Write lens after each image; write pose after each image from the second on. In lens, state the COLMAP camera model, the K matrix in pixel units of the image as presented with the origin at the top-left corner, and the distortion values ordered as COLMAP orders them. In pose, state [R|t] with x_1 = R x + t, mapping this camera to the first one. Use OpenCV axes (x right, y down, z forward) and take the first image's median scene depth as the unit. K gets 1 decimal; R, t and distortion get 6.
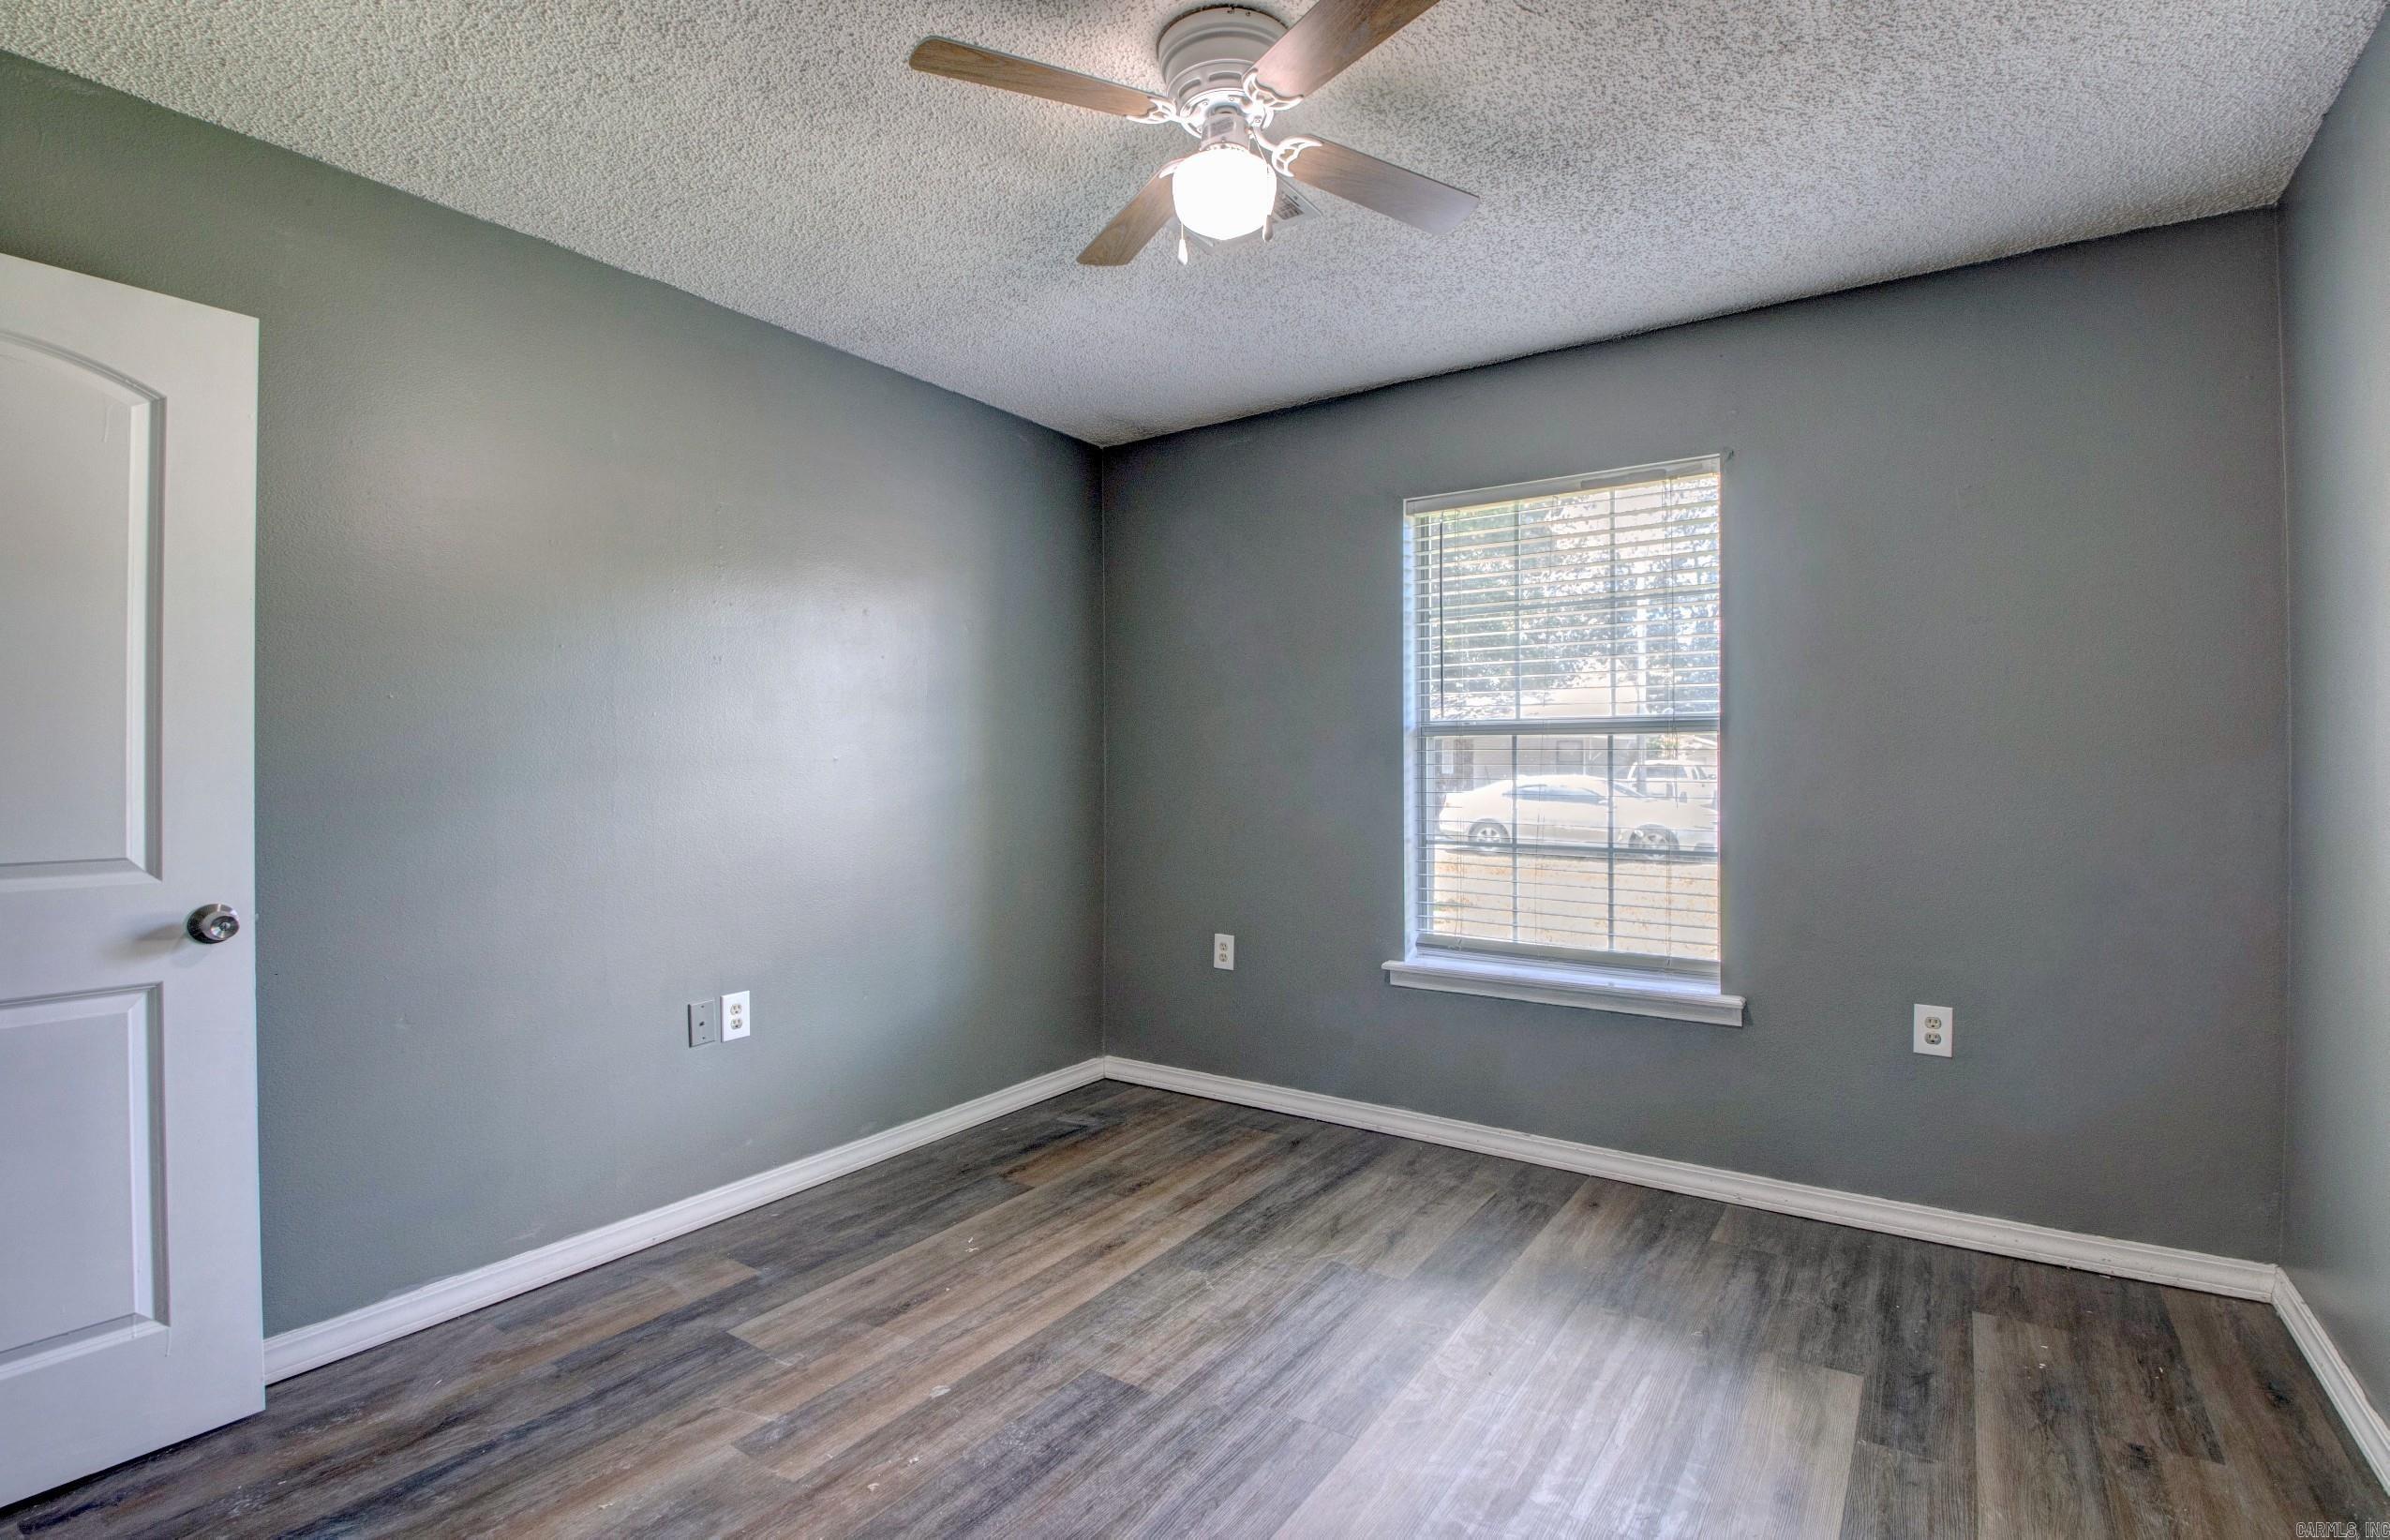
lens RADIAL K [[1116.3, 0, 1196.4], [0, 1116.3, 750.8], [0, 0, 1]] dist [0.006096, -0.018418]
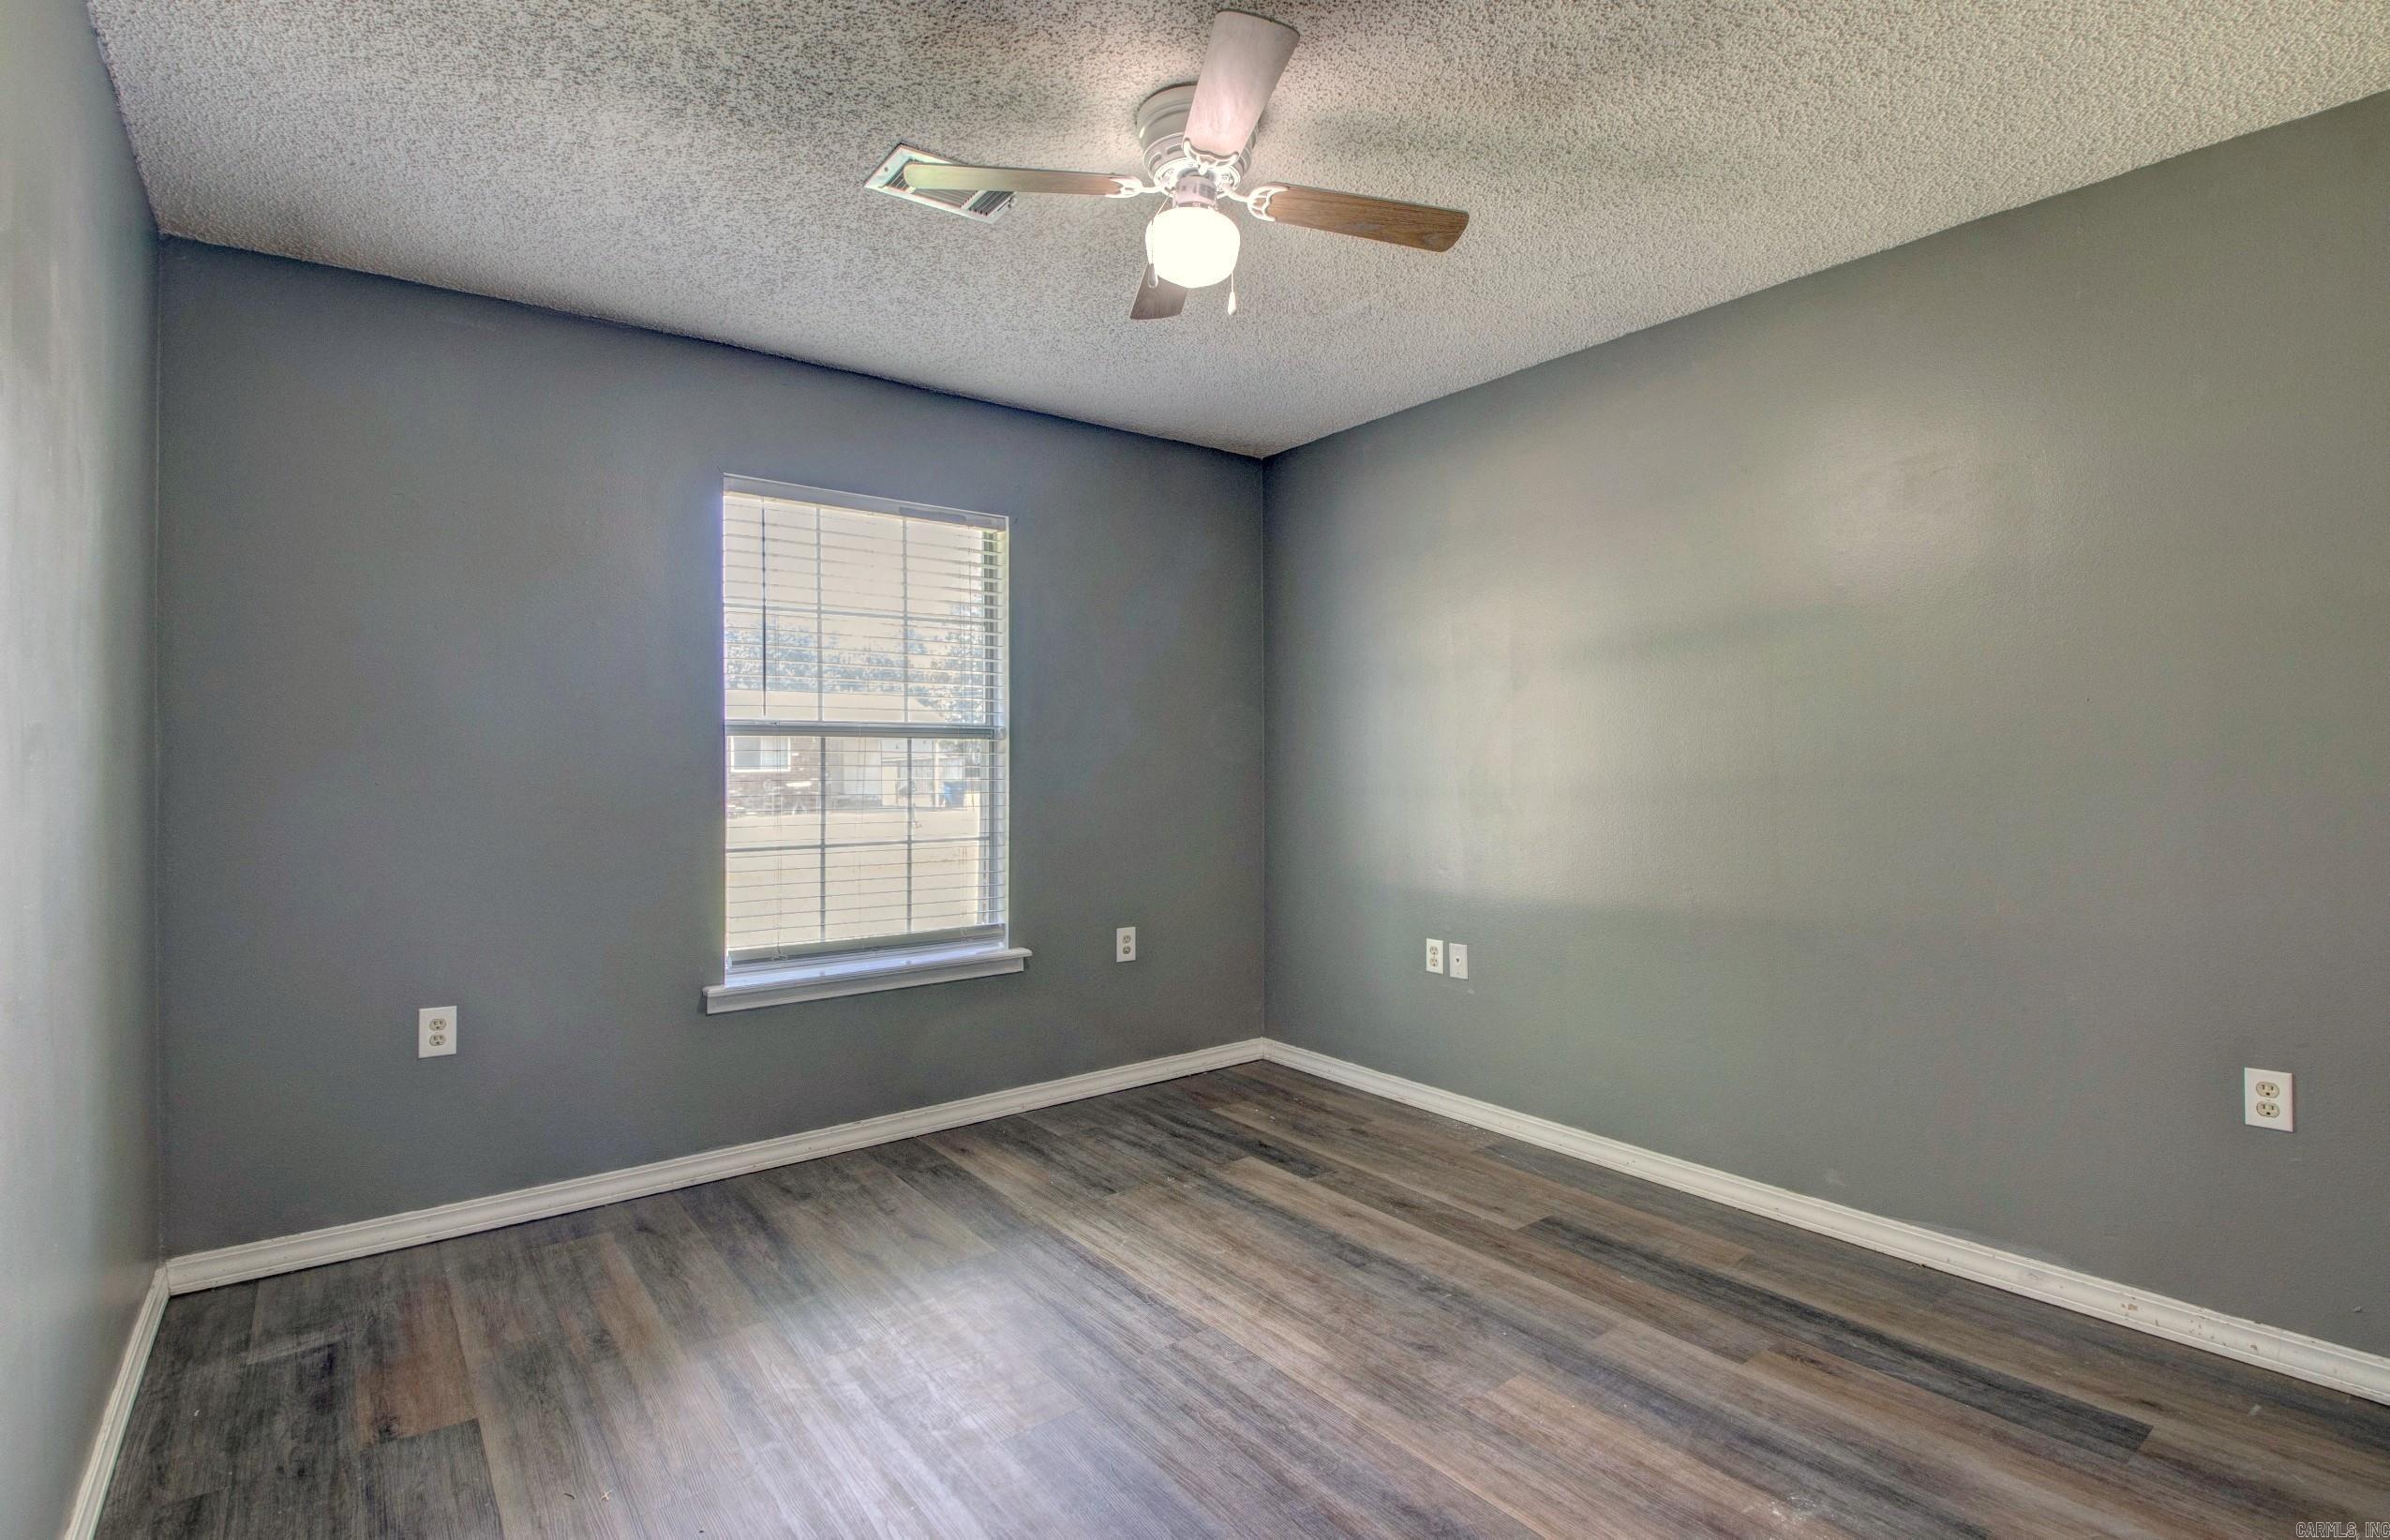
lens RADIAL K [[1116.3, 0, 1178.2], [0, 1116.3, 753.9], [0, 0, 1]] dist [0.006096, -0.018418]
pose [[0.318384, 0.006890, 0.947937, -0.627416], [-0.003249, 0.999976, -0.006177, 0.007482], [-0.947956, -0.001113, 0.318399, 0.409334]]
